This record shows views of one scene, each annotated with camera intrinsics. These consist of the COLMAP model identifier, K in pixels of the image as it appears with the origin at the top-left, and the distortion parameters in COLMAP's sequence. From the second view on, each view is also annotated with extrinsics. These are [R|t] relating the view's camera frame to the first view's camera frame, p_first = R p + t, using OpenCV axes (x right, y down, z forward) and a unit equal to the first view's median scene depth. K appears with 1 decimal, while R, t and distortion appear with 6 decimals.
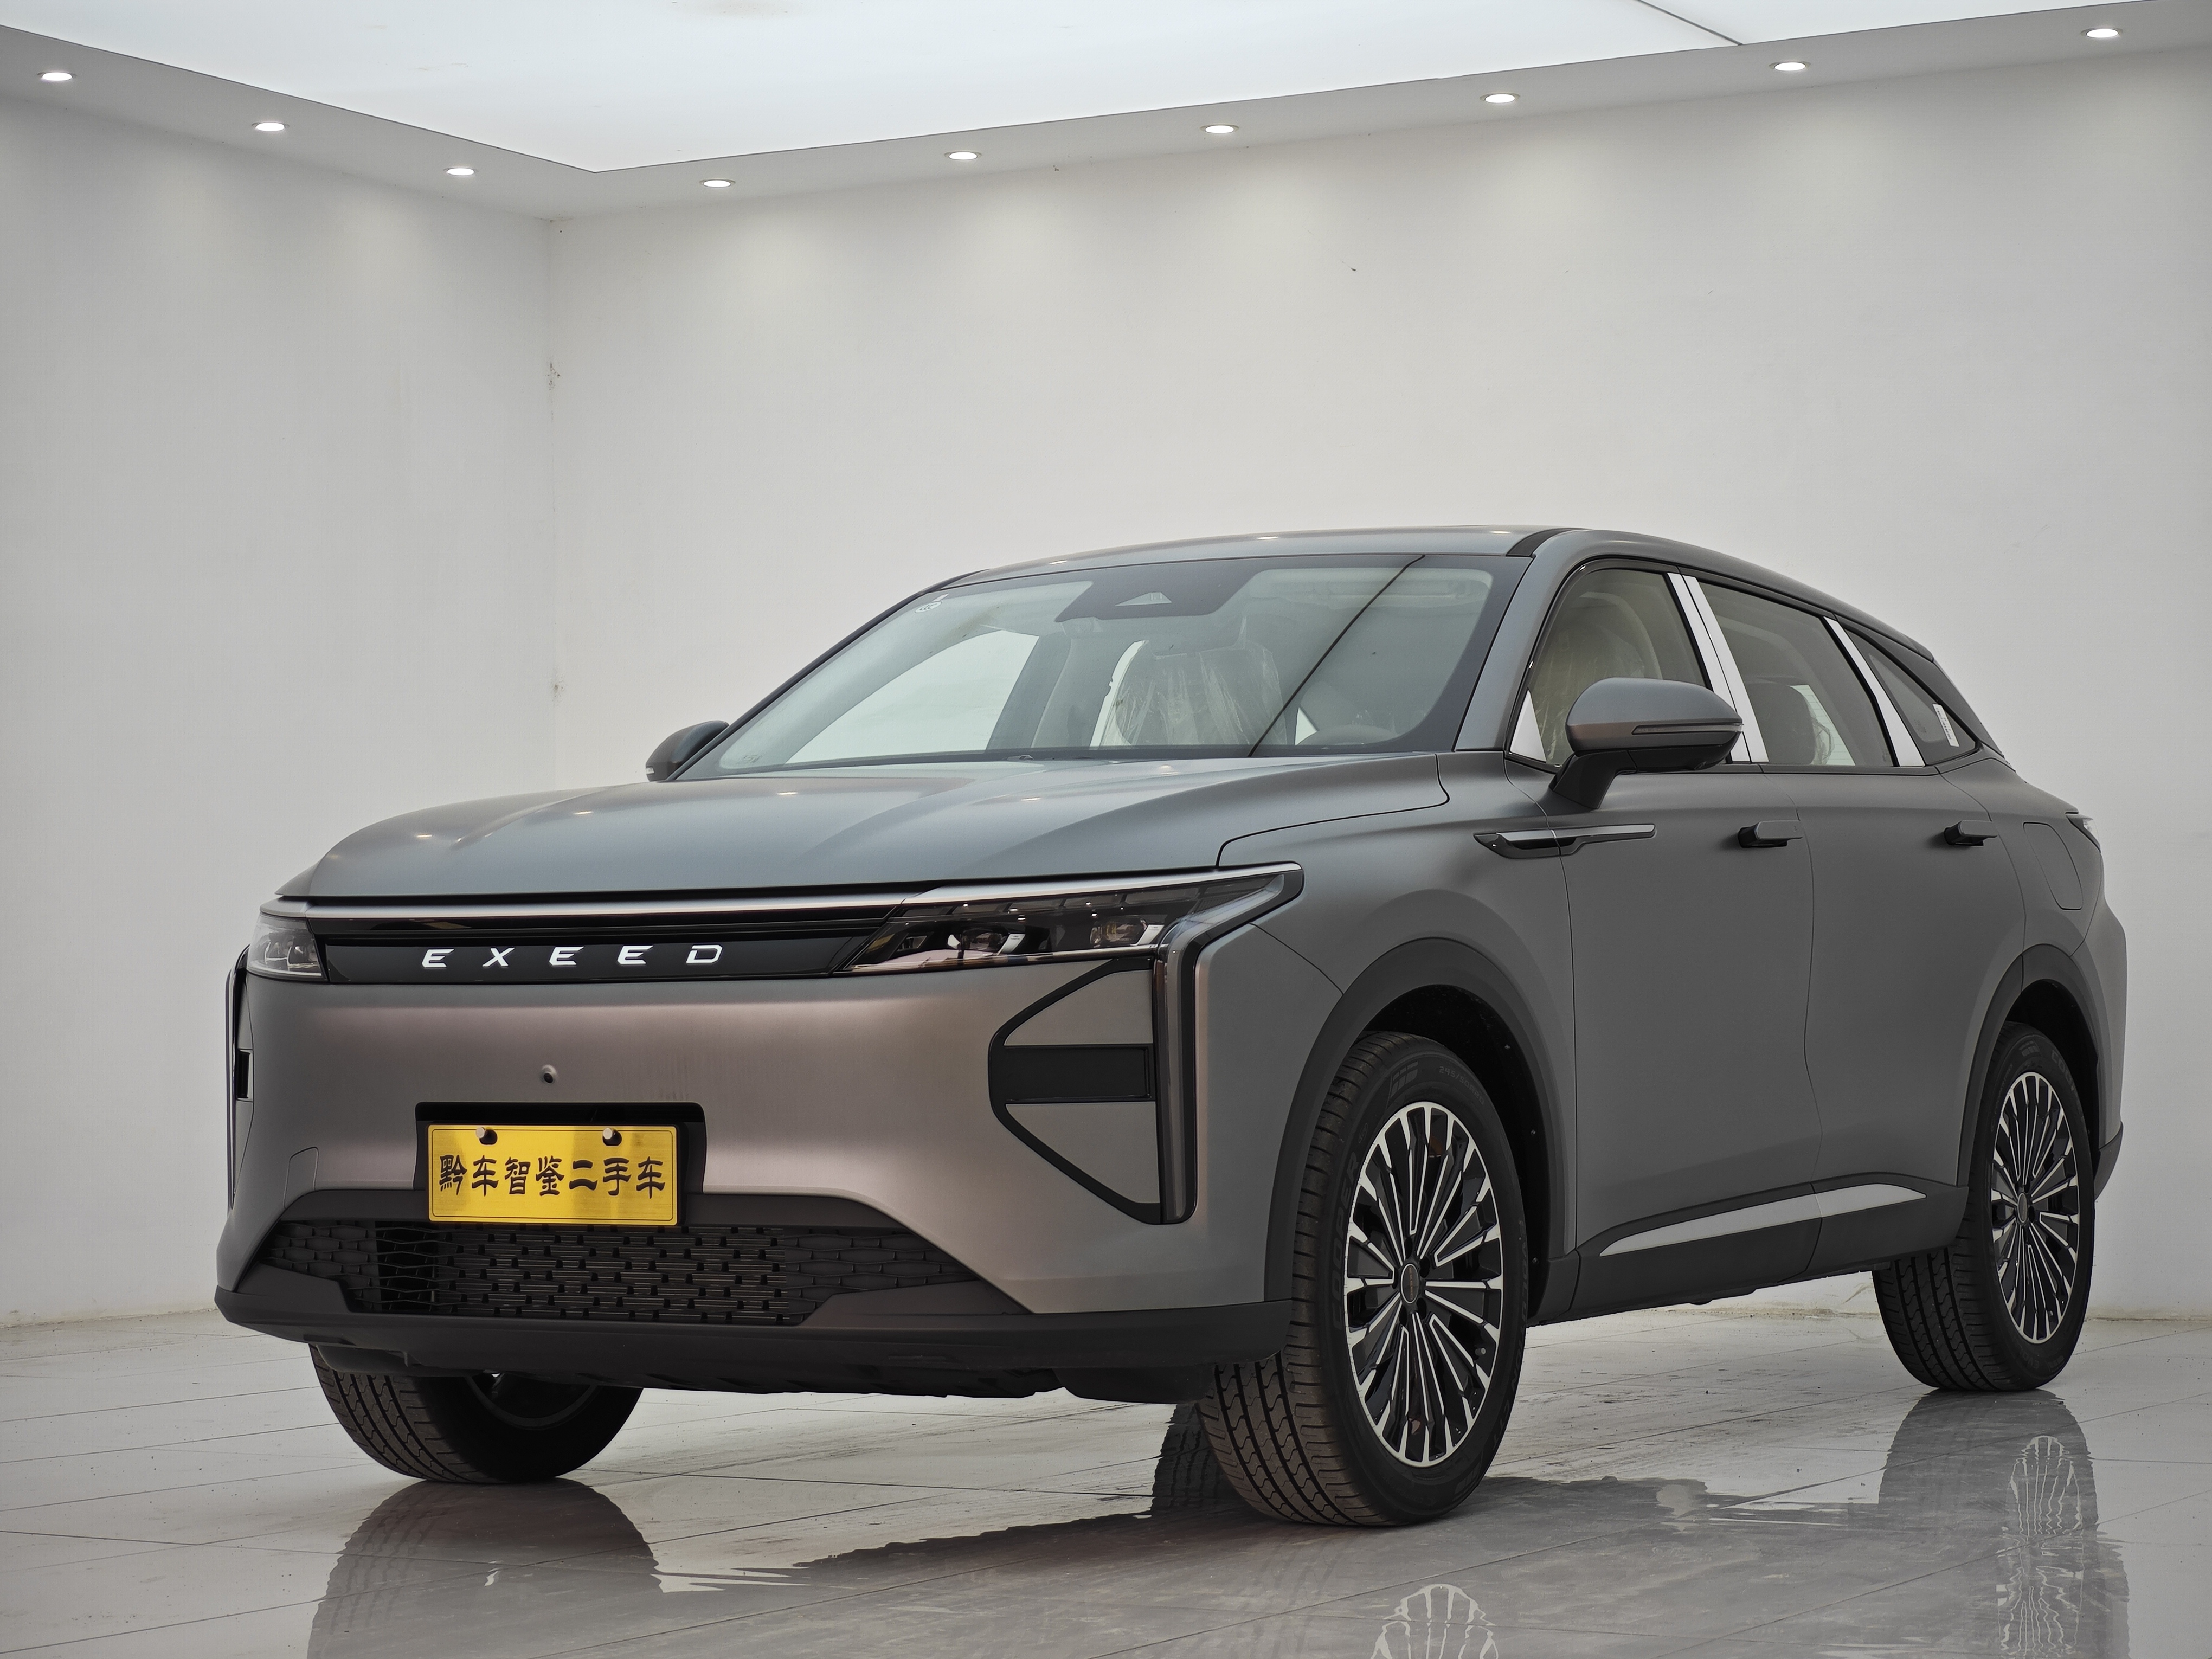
lens RADIAL K [[4719.9, 0, 1189.8], [0, 4719.9, 798.9], [0, 0, 1]] dist [-0.040227, 0.000000]
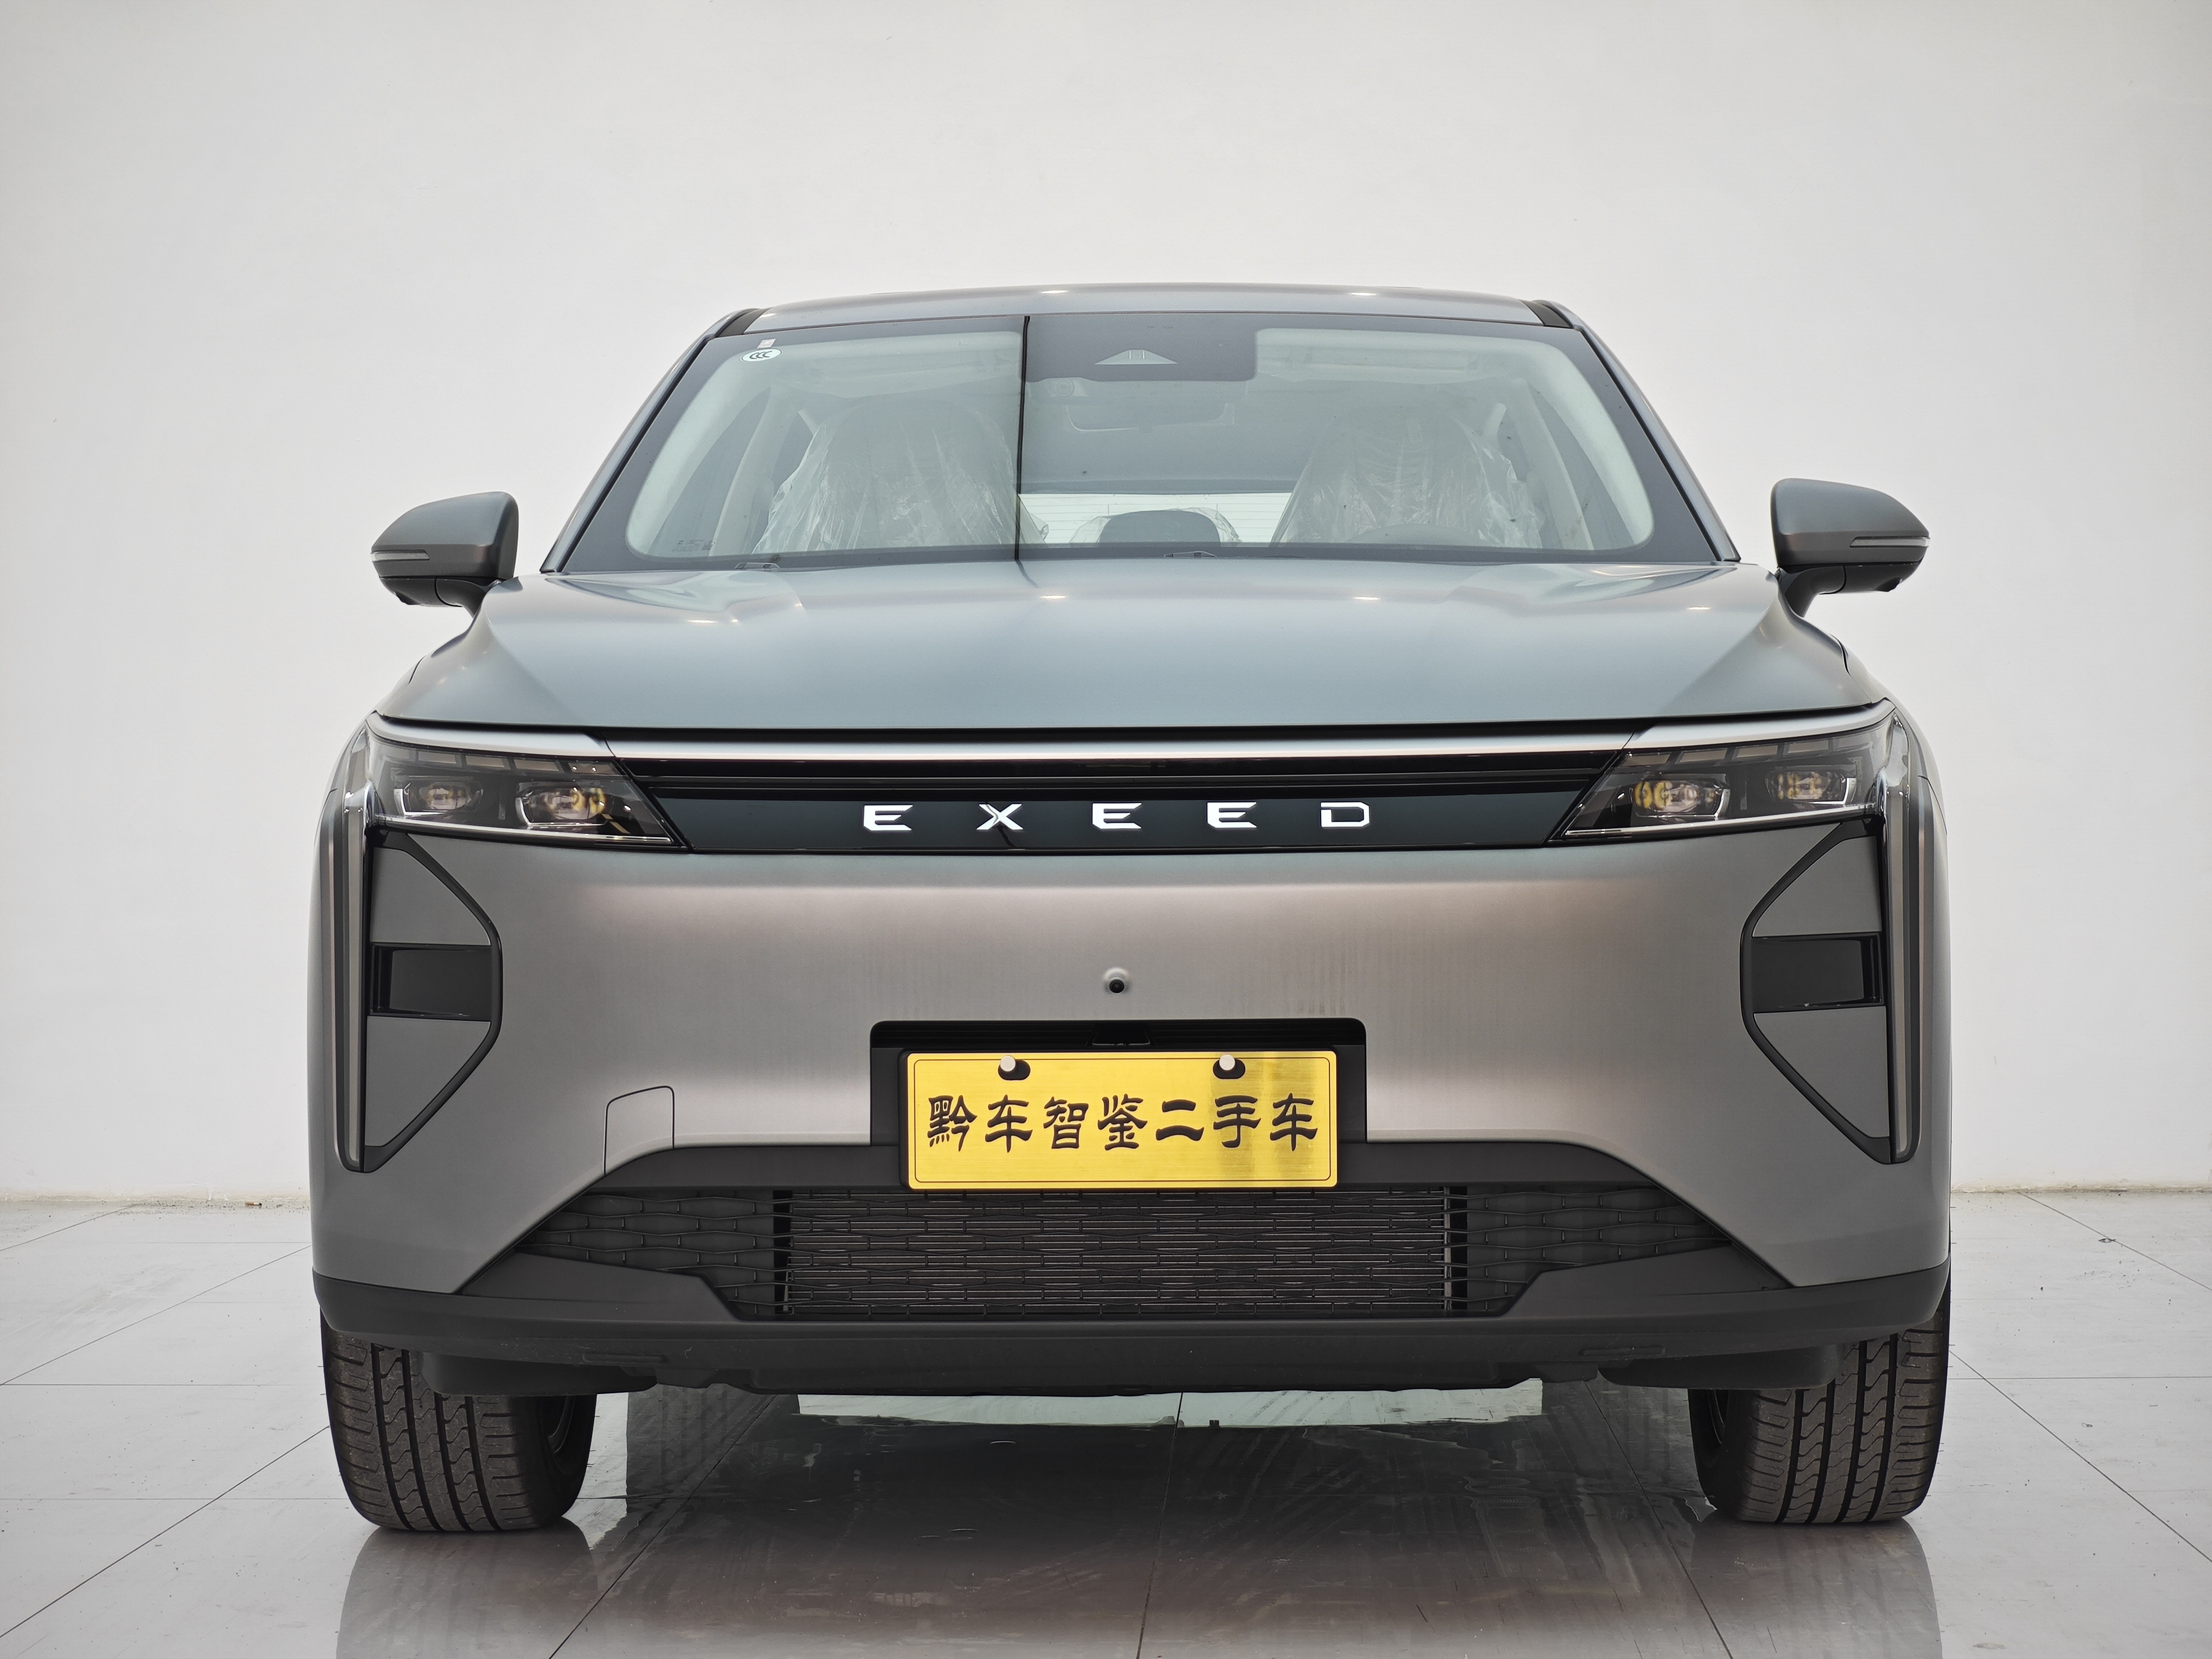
lens RADIAL K [[4719.9, 0, 1020.3], [0, 4719.9, 864.7], [0, 0, 1]] dist [-0.040227, 0.000000]
pose [[0.887622, -0.002859, 0.460565, -0.480136], [-0.021007, 0.998689, 0.046685, 0.007597], [-0.460094, -0.051114, 0.886398, 0.372324]]
